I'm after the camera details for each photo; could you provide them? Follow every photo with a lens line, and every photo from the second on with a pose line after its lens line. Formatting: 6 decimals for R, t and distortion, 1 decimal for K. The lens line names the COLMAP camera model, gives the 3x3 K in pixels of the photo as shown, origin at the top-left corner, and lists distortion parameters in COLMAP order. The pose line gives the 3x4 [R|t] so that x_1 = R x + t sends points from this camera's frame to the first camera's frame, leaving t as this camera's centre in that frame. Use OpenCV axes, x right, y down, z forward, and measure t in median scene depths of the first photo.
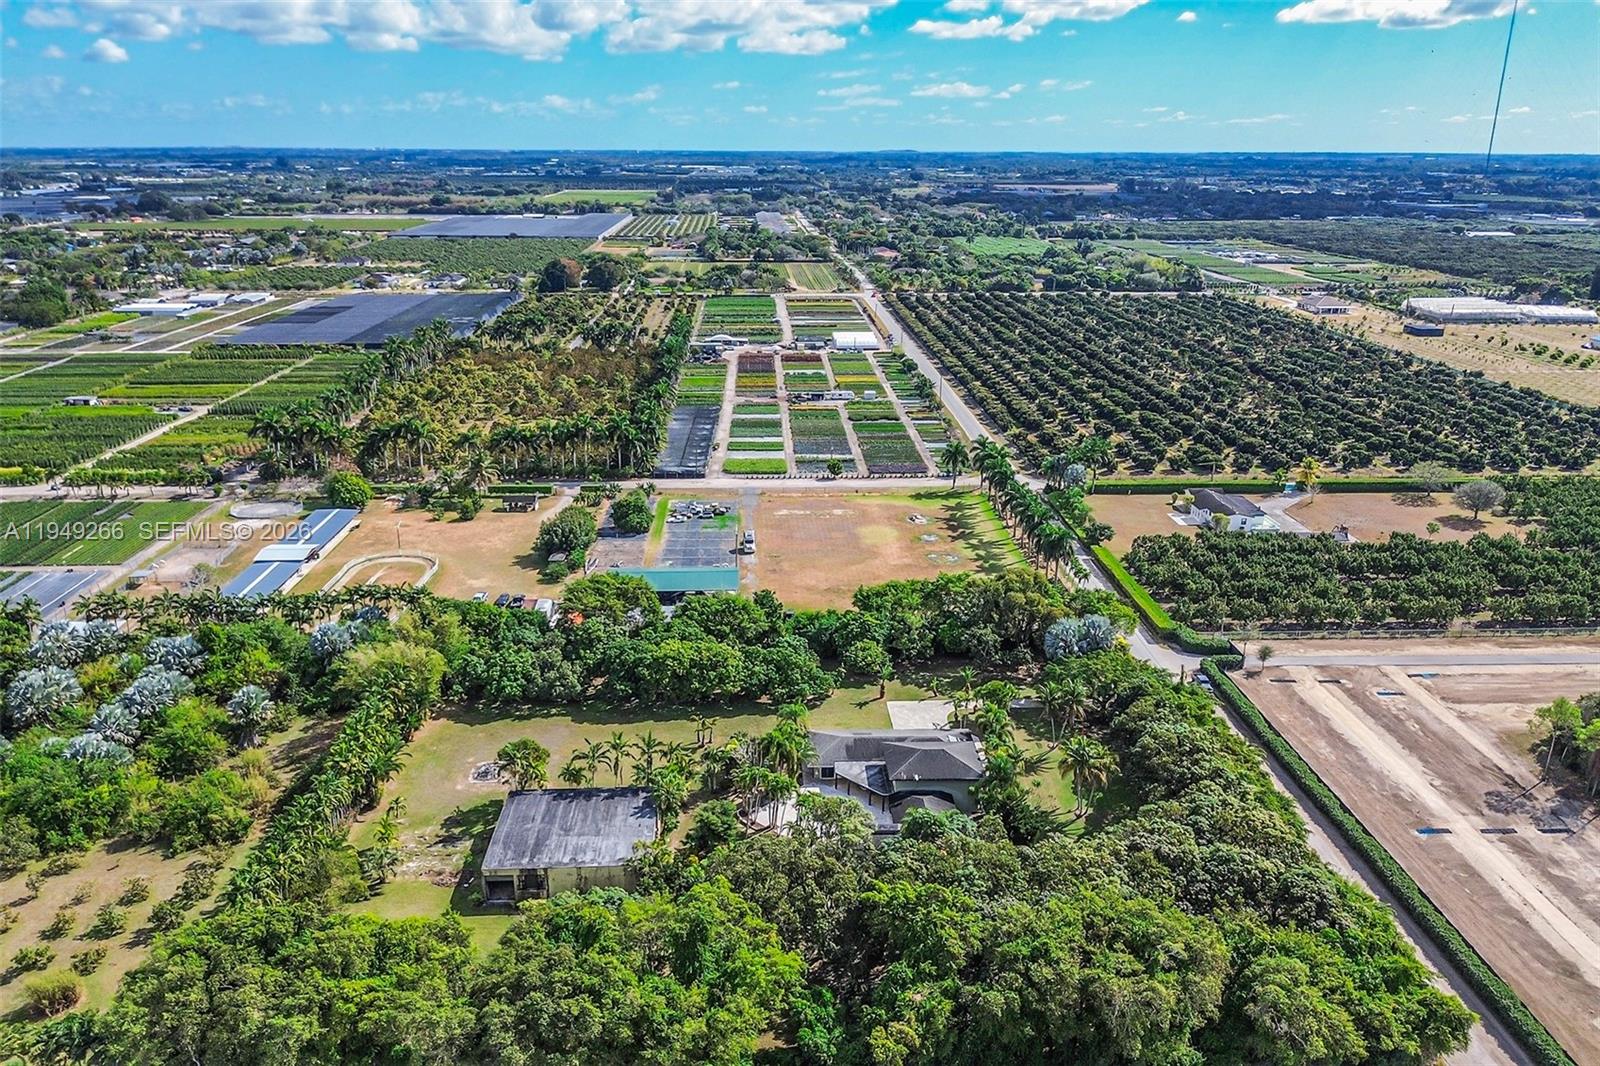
lens RADIAL K [[1153.3, 0, 793.2], [0, 1153.3, 532.6], [0, 0, 1]] dist [0.038227, -0.056440]
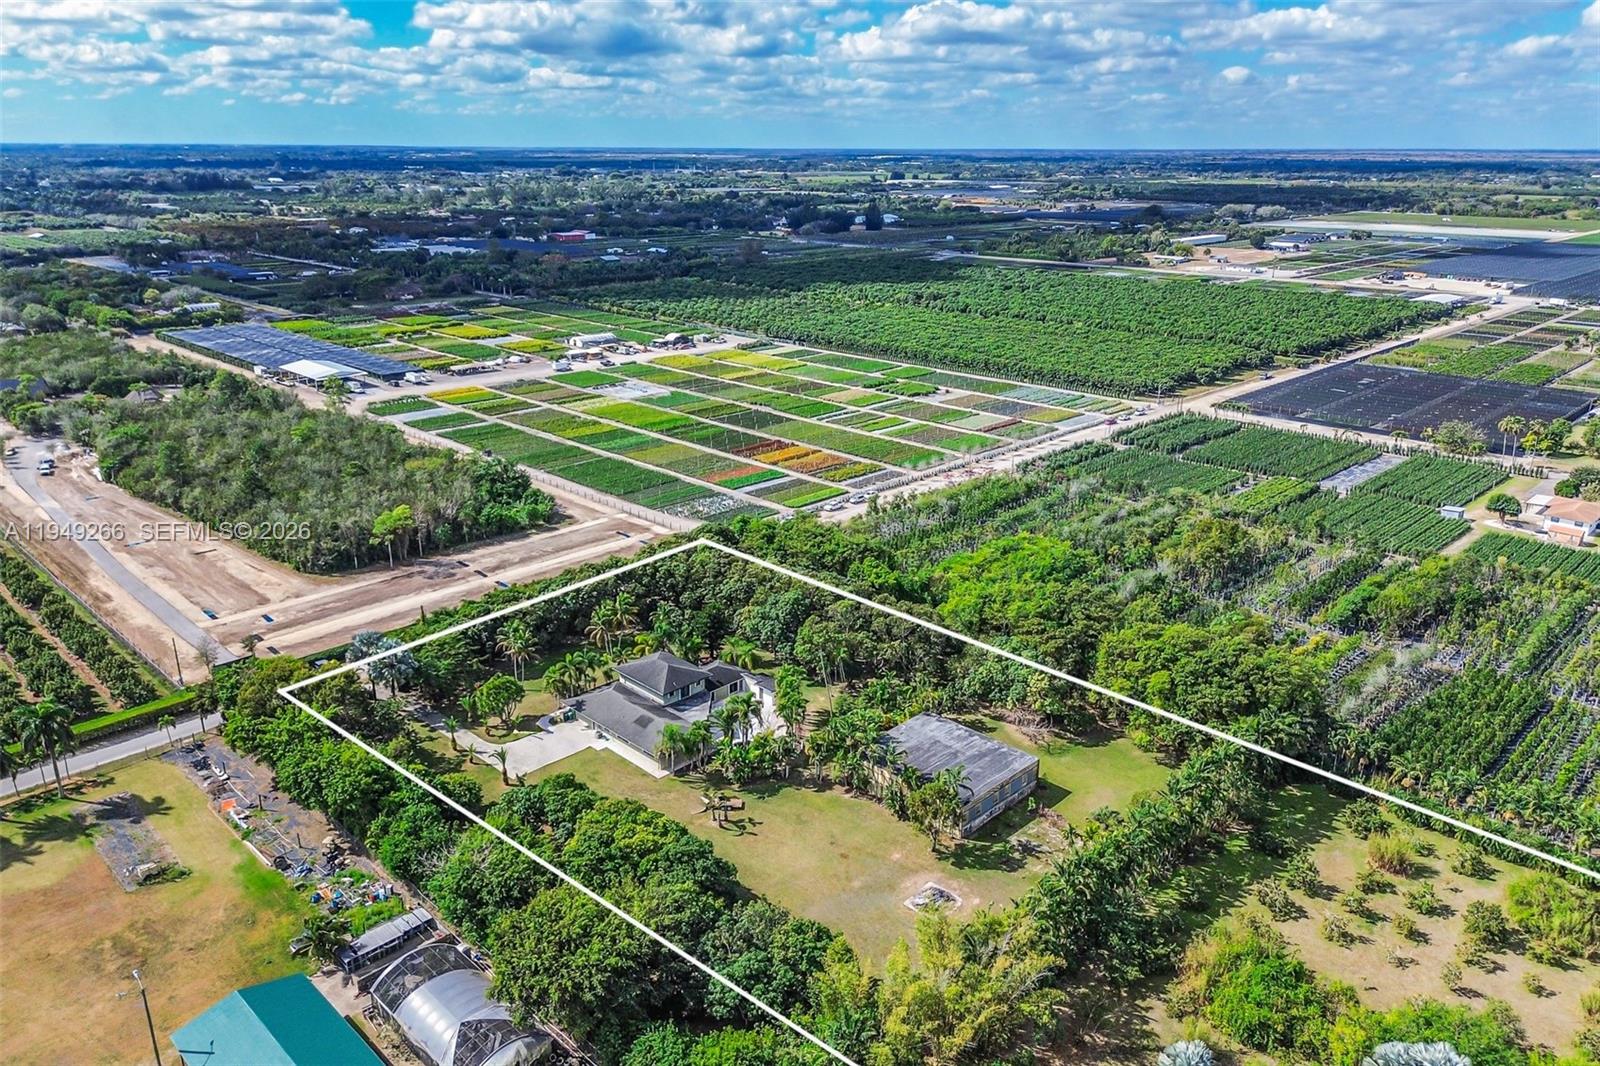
lens RADIAL K [[1127.6, 0, 796.5], [0, 1127.6, 553.9], [0, 0, 1]] dist [0.074949, -0.084164]
pose [[-0.682750, -0.251728, 0.685919, -0.398521], [0.225112, 0.820637, 0.525242, -0.257700], [-0.695109, 0.513018, -0.503623, 0.781206]]
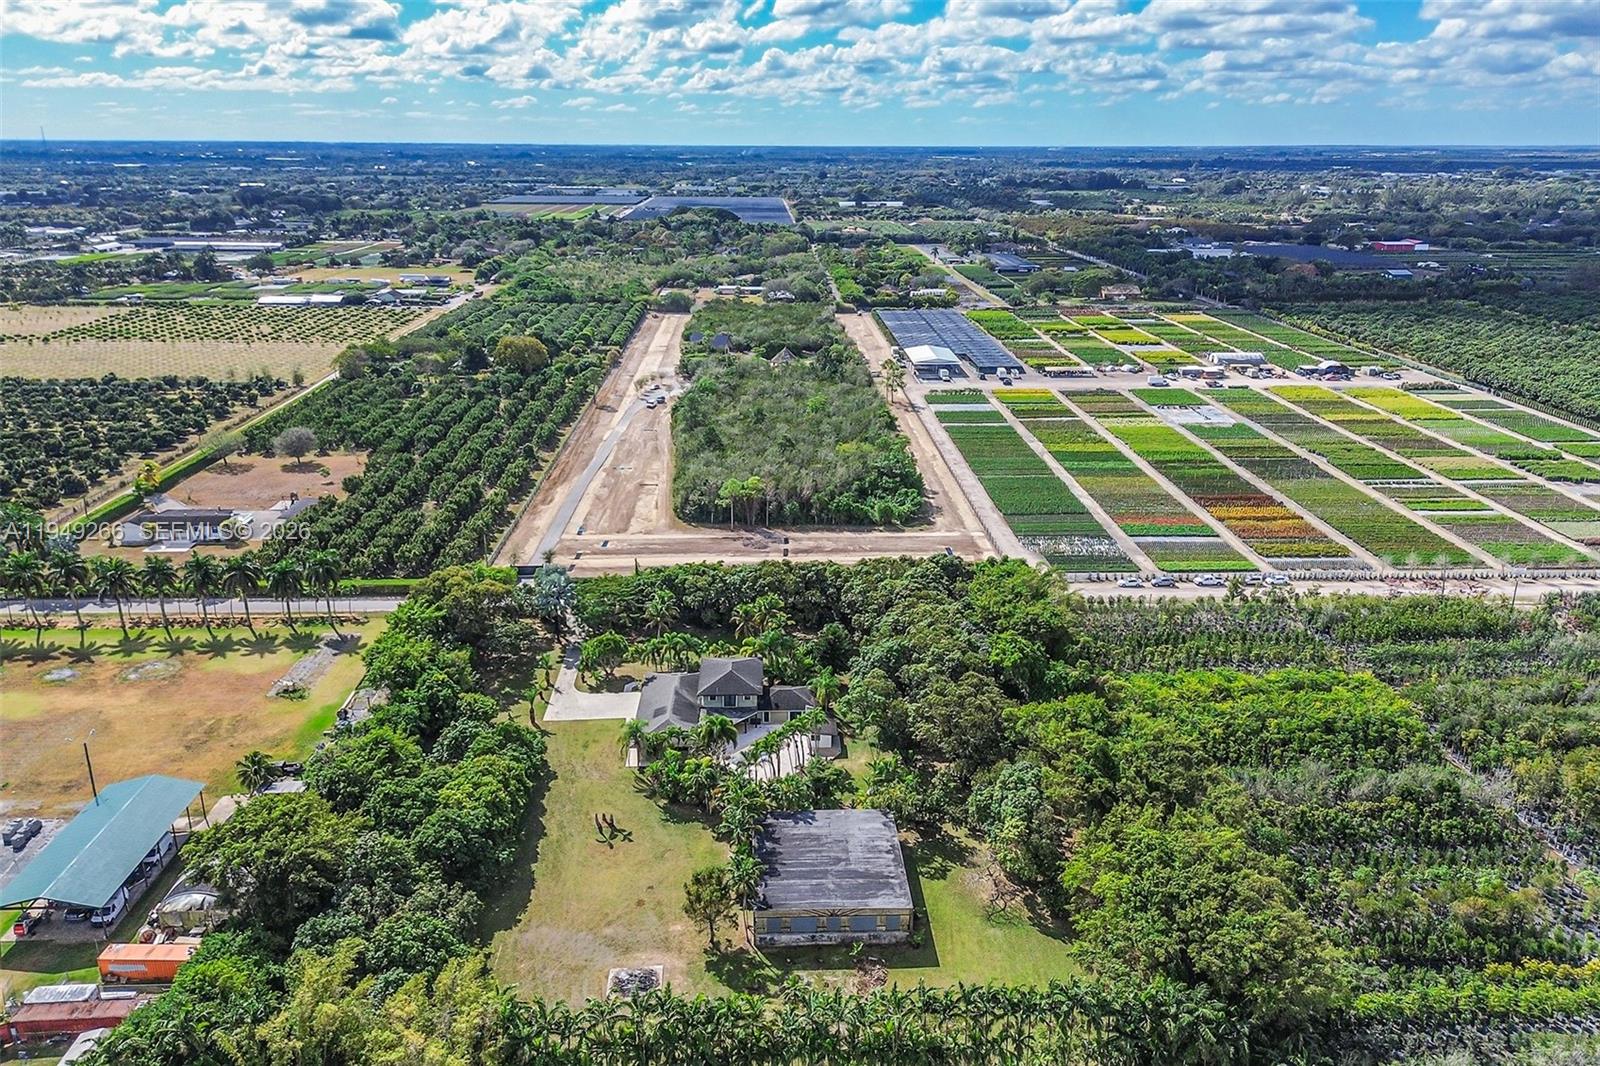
lens RADIAL K [[1127.6, 0, 796.5], [0, 1127.6, 553.9], [0, 0, 1]] dist [0.074949, -0.084164]
pose [[0.001893, -0.343230, 0.939250, -0.494701], [0.311265, 0.892794, 0.325626, -0.142907], [-0.950321, 0.291739, 0.108526, 0.429954]]
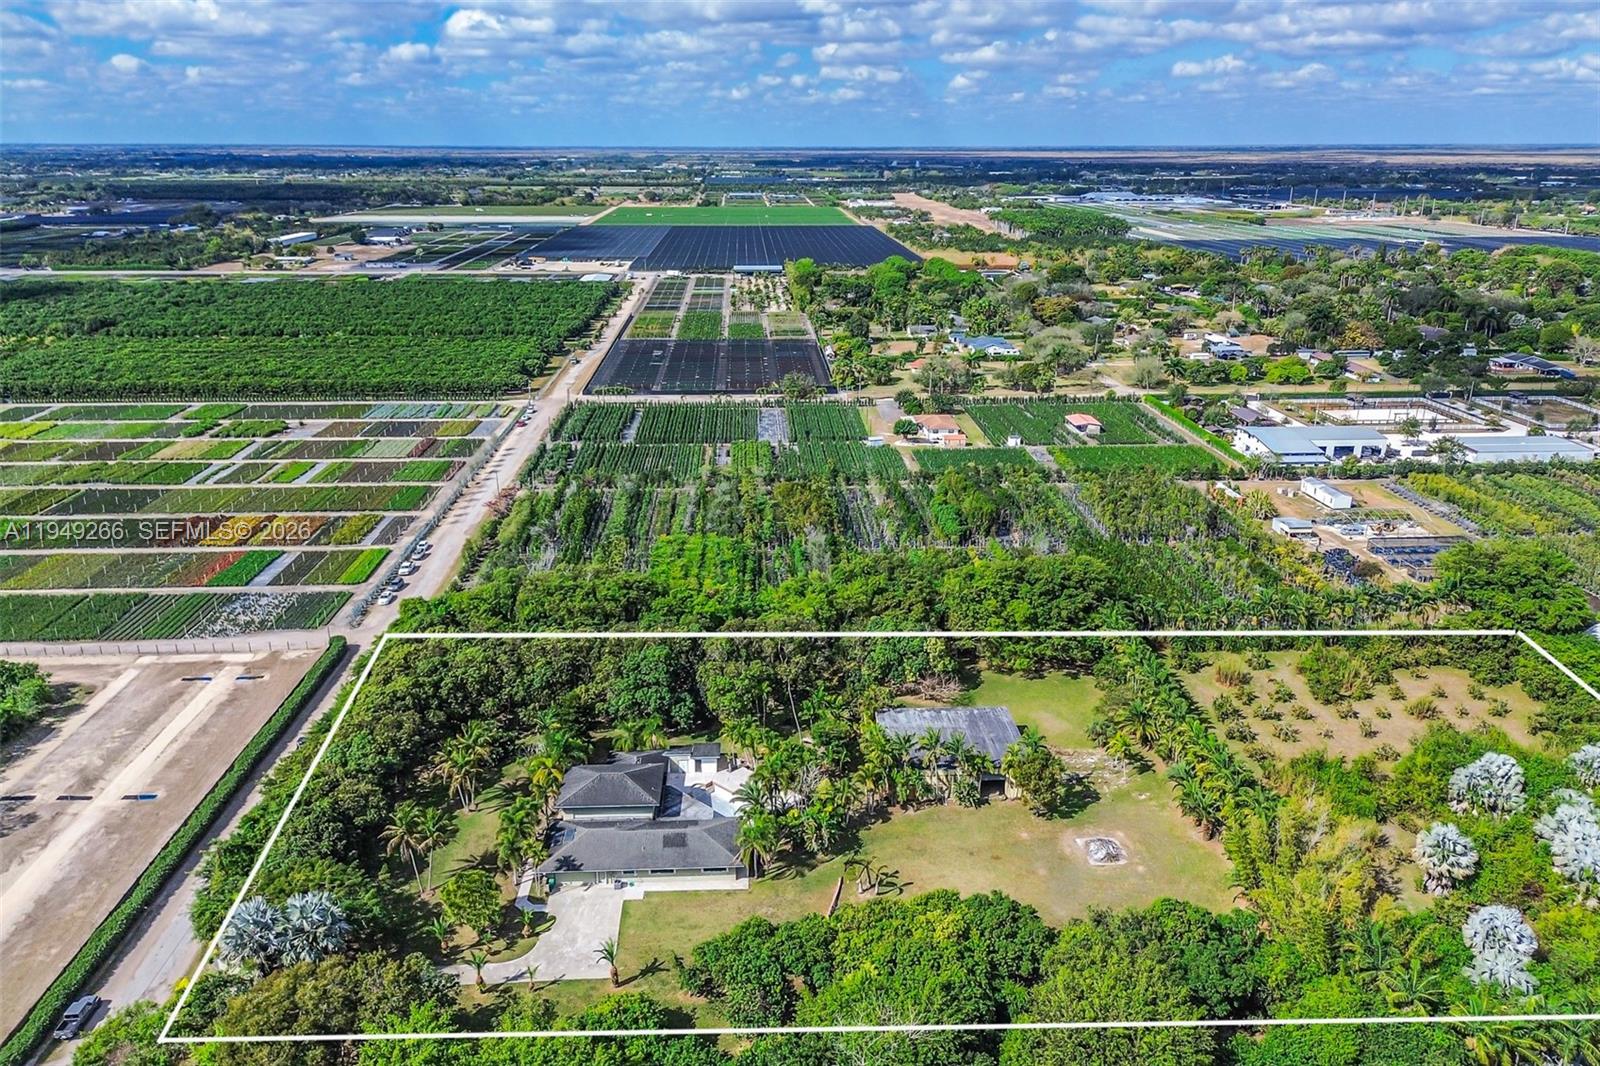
lens RADIAL K [[1127.6, 0, 796.5], [0, 1127.6, 553.9], [0, 0, 1]] dist [0.074949, -0.084164]
pose [[-0.999909, 0.000936, -0.013483, -0.010448], [-0.007607, 0.785636, 0.618642, -0.291251], [0.011172, 0.618688, -0.785557, 0.889506]]
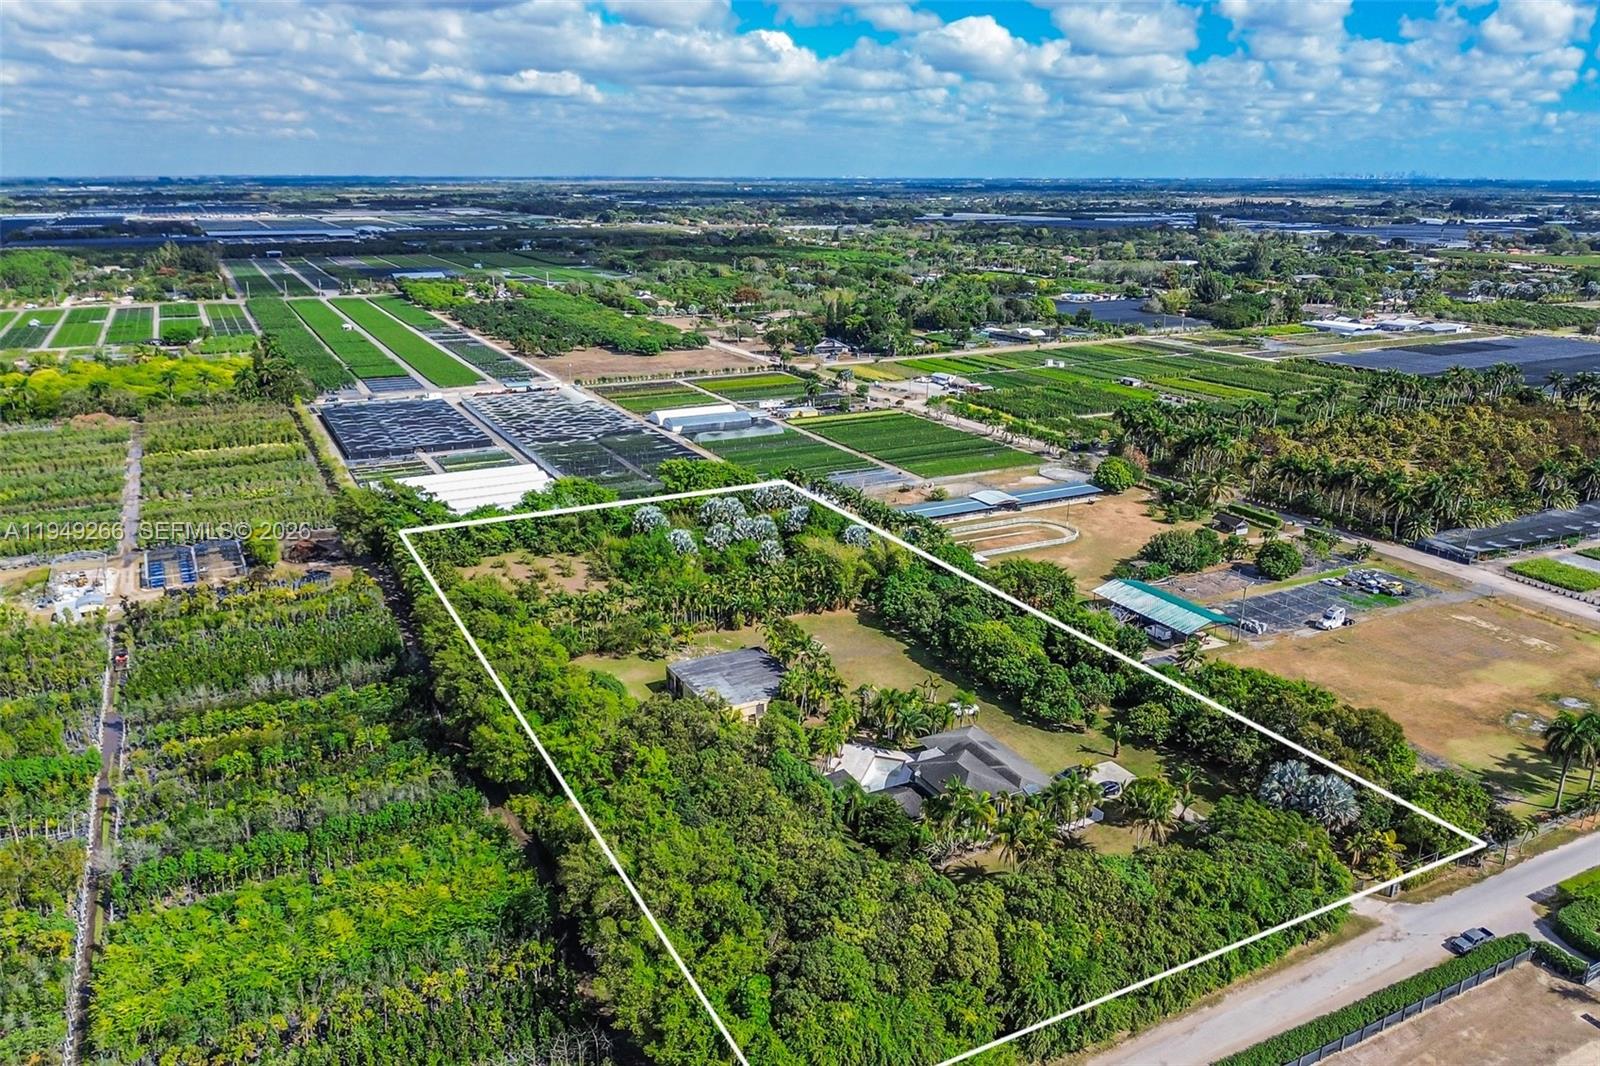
lens RADIAL K [[1127.6, 0, 796.5], [0, 1127.6, 553.9], [0, 0, 1]] dist [0.074949, -0.084164]
pose [[0.415536, 0.282234, -0.864682, 0.476666], [-0.285809, 0.943006, 0.170449, -0.062730], [0.863506, 0.176306, 0.472518, 0.209816]]
